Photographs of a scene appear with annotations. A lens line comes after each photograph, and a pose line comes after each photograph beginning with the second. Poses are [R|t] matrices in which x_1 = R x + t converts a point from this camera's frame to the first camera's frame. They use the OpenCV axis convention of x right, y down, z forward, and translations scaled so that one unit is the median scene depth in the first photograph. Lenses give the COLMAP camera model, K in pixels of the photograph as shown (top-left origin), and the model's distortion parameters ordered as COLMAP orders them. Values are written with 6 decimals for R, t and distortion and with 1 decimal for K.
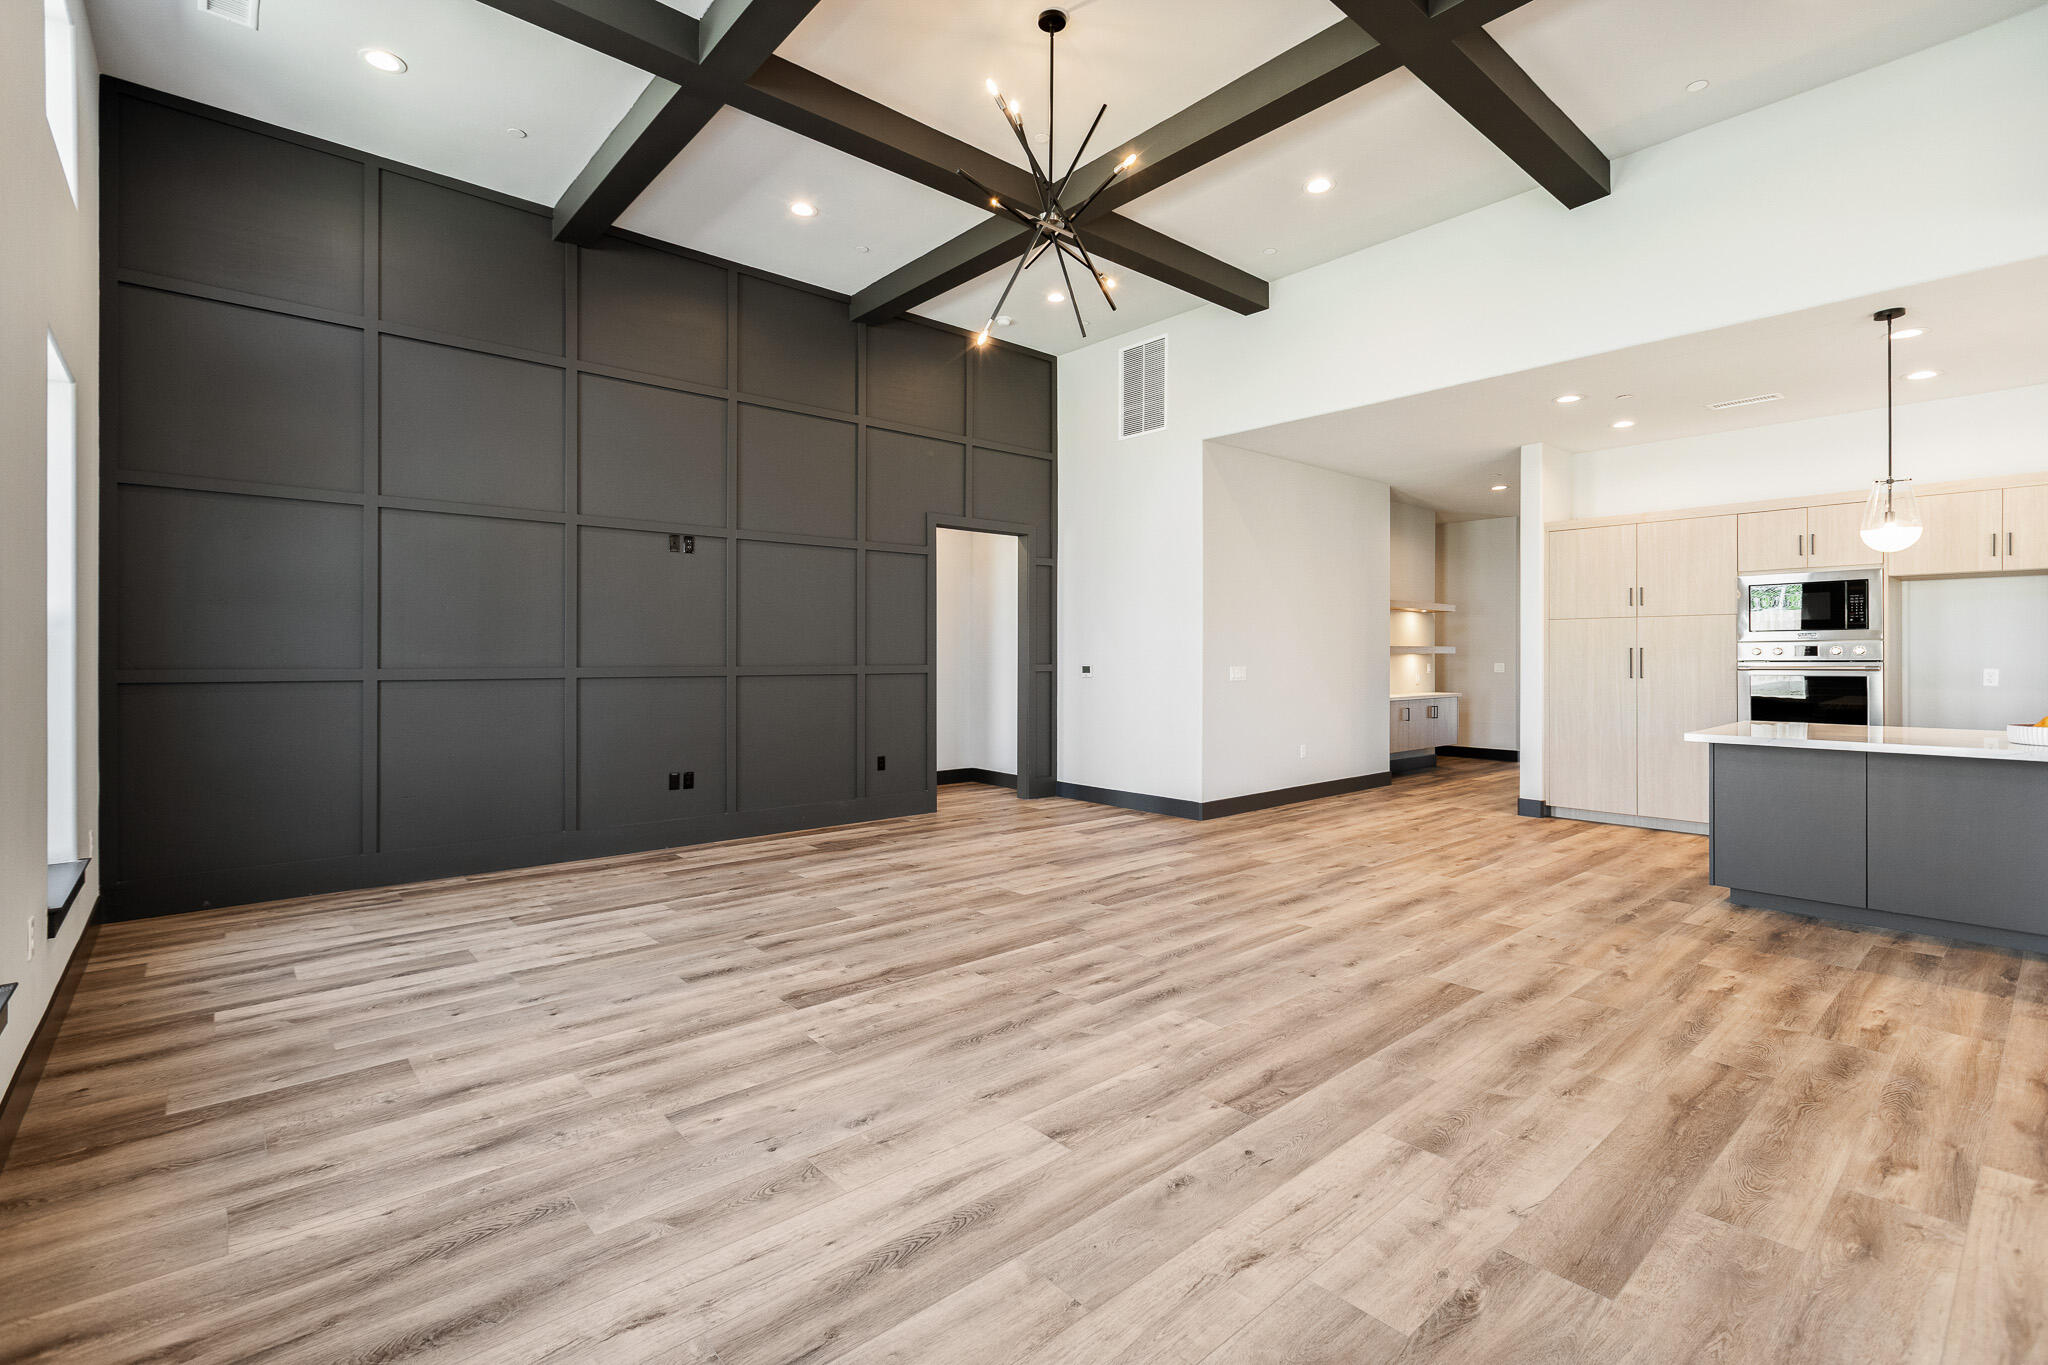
lens RADIAL K [[926.4, 0, 1026.2], [0, 926.4, 681.8], [0, 0, 1]] dist [0.004170, -0.000598]
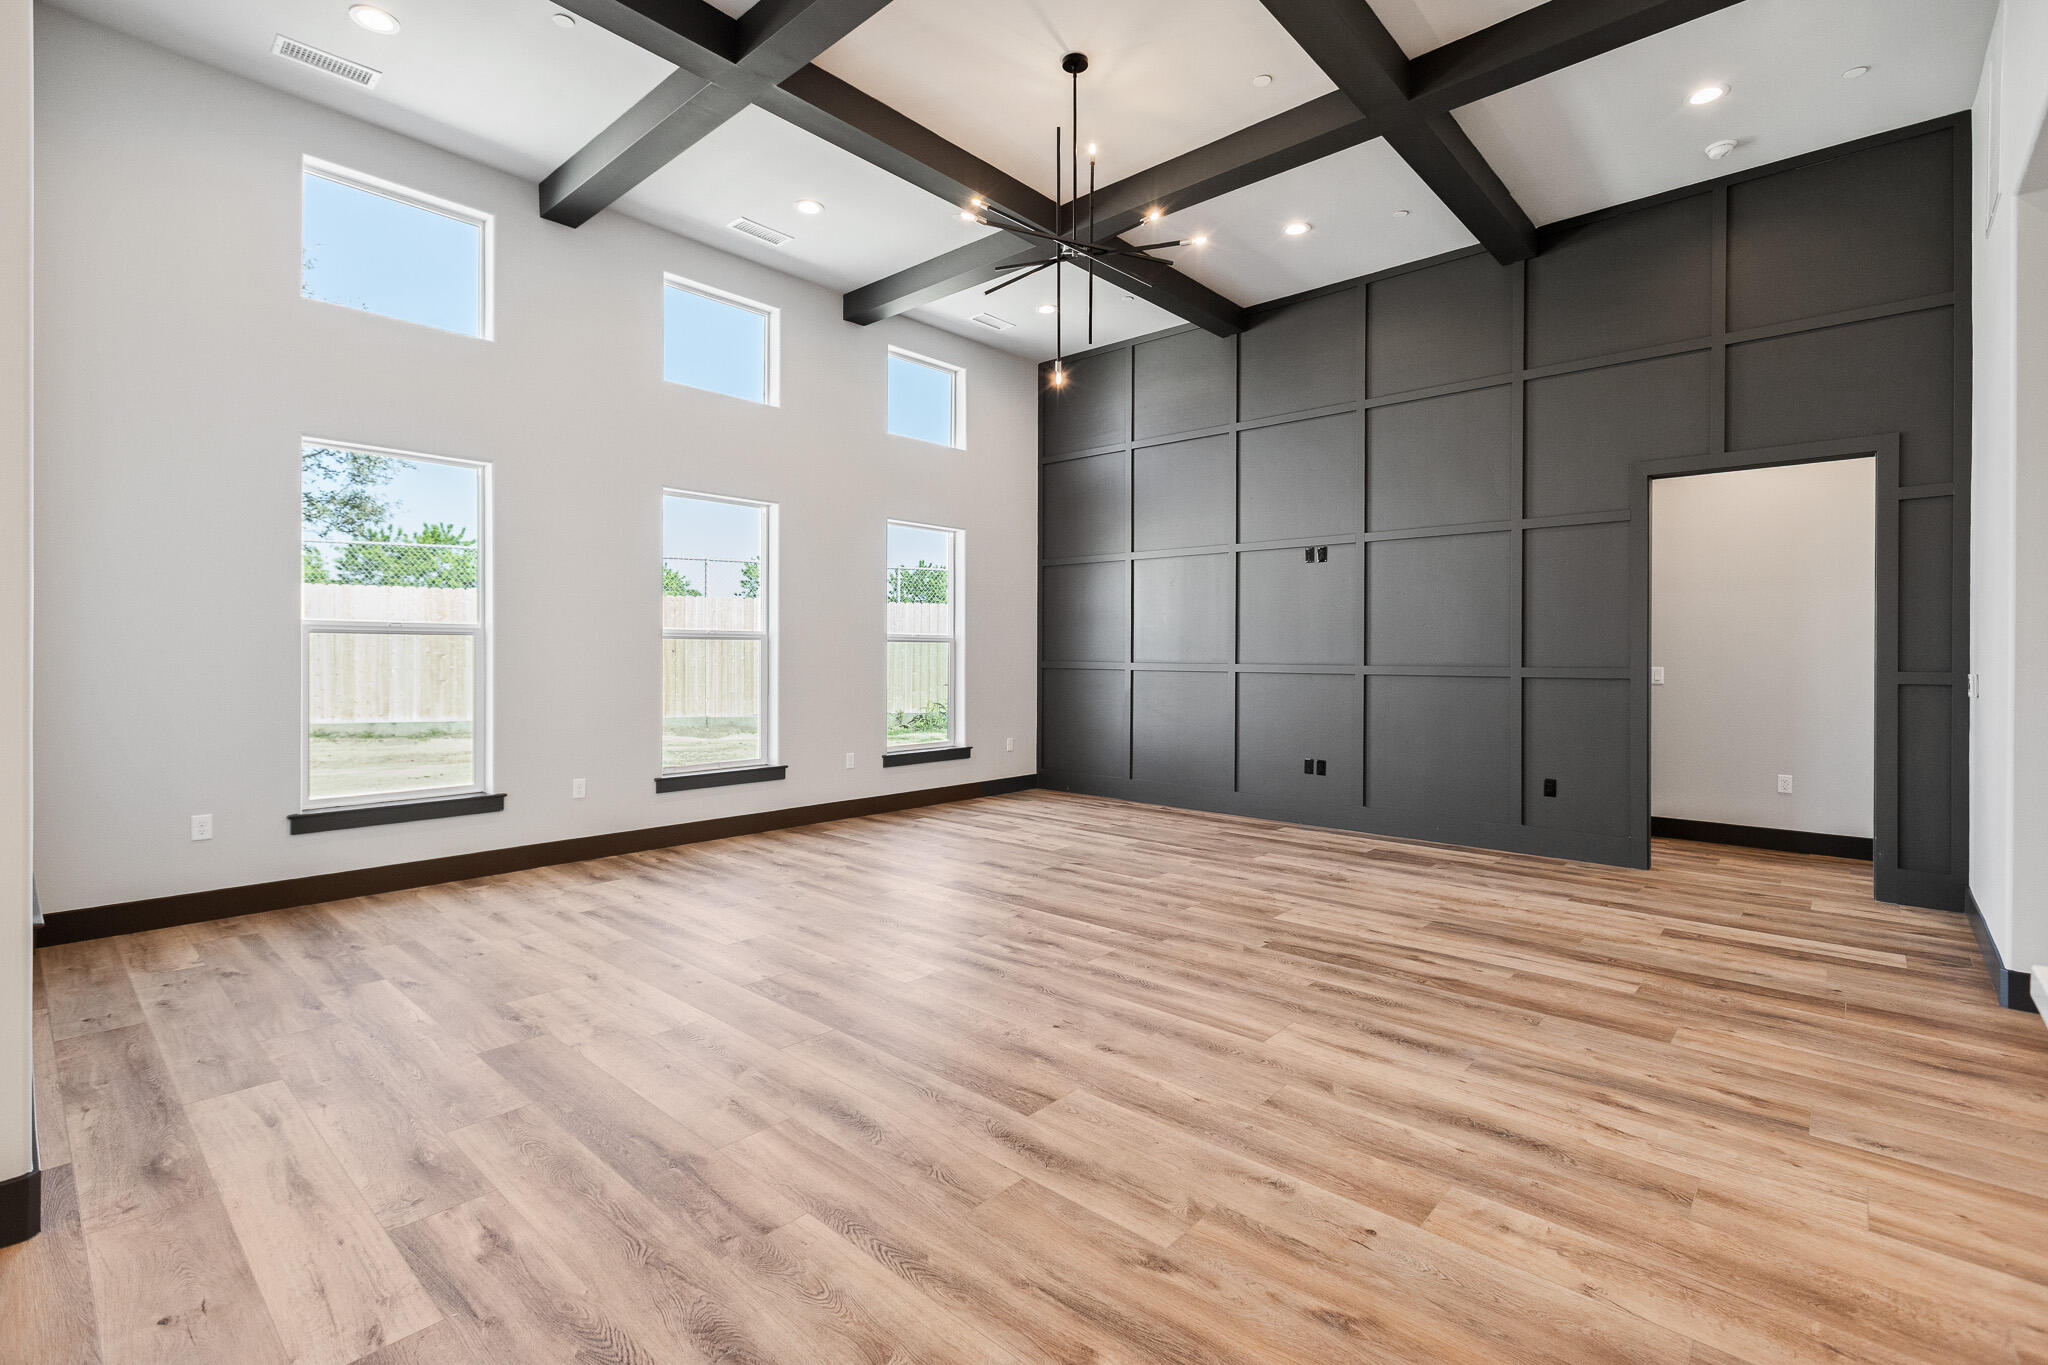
lens RADIAL K [[926.4, 0, 1023.3], [0, 926.4, 665.9], [0, 0, 1]] dist [0.004170, -0.000598]
pose [[0.114294, 0.012928, -0.993363, 1.174969], [-0.032419, 0.999431, 0.009277, -0.022617], [0.992918, 0.031144, 0.114648, 0.878695]]
